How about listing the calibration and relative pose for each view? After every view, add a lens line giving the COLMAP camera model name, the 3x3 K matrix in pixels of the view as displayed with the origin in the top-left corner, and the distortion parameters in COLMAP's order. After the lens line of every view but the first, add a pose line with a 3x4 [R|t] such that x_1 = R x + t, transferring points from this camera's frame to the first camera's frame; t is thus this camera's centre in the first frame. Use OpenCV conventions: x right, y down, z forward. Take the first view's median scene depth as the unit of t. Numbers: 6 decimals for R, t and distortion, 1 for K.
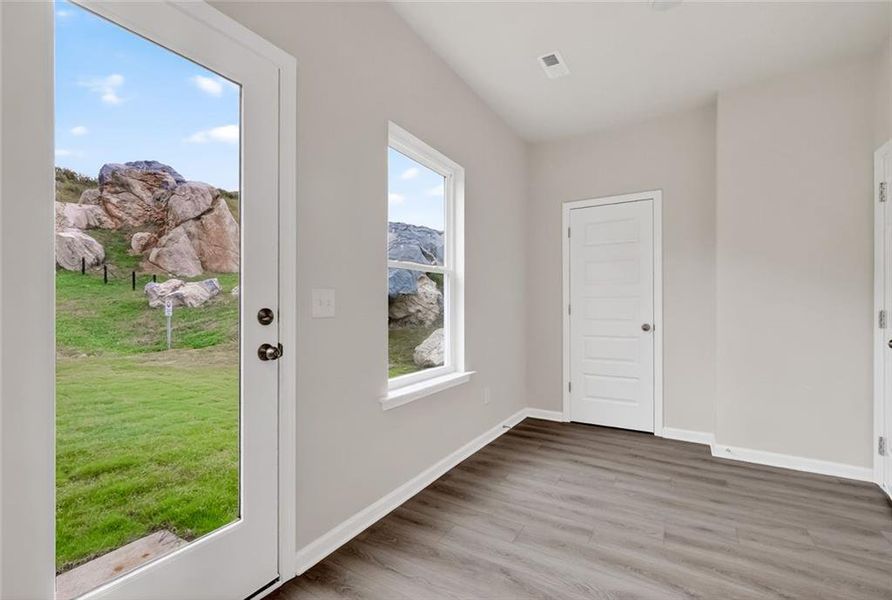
lens RADIAL K [[400.2, 0, 442.3], [0, 400.2, 307.5], [0, 0, 1]] dist [-0.002928, -0.000172]
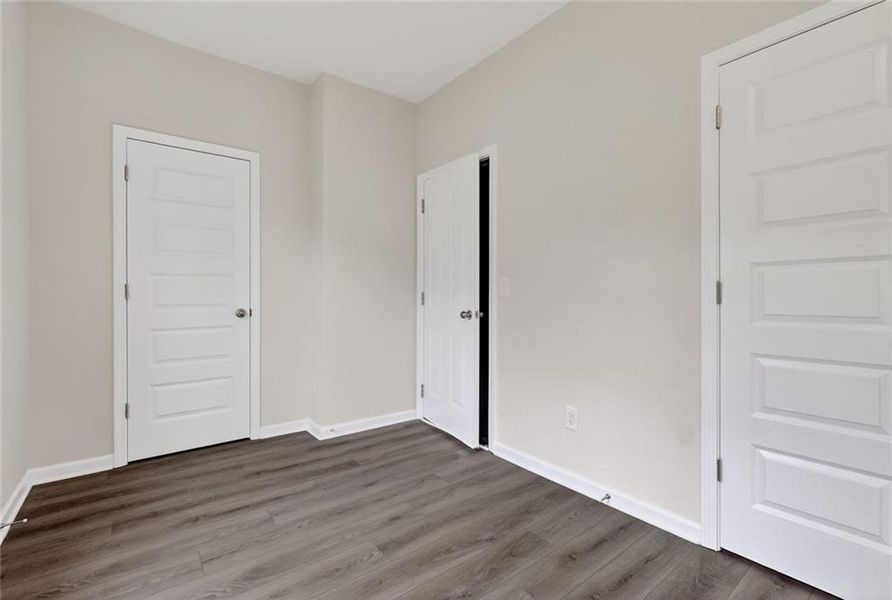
lens RADIAL K [[399.4, 0, 446.4], [0, 399.4, 290.5], [0, 0, 1]] dist [-0.001143, -0.000027]
pose [[0.361496, 0.008687, 0.932333, -0.127602], [0.000648, 0.999954, -0.009568, 0.013855], [-0.932373, 0.004063, 0.361474, 0.360338]]
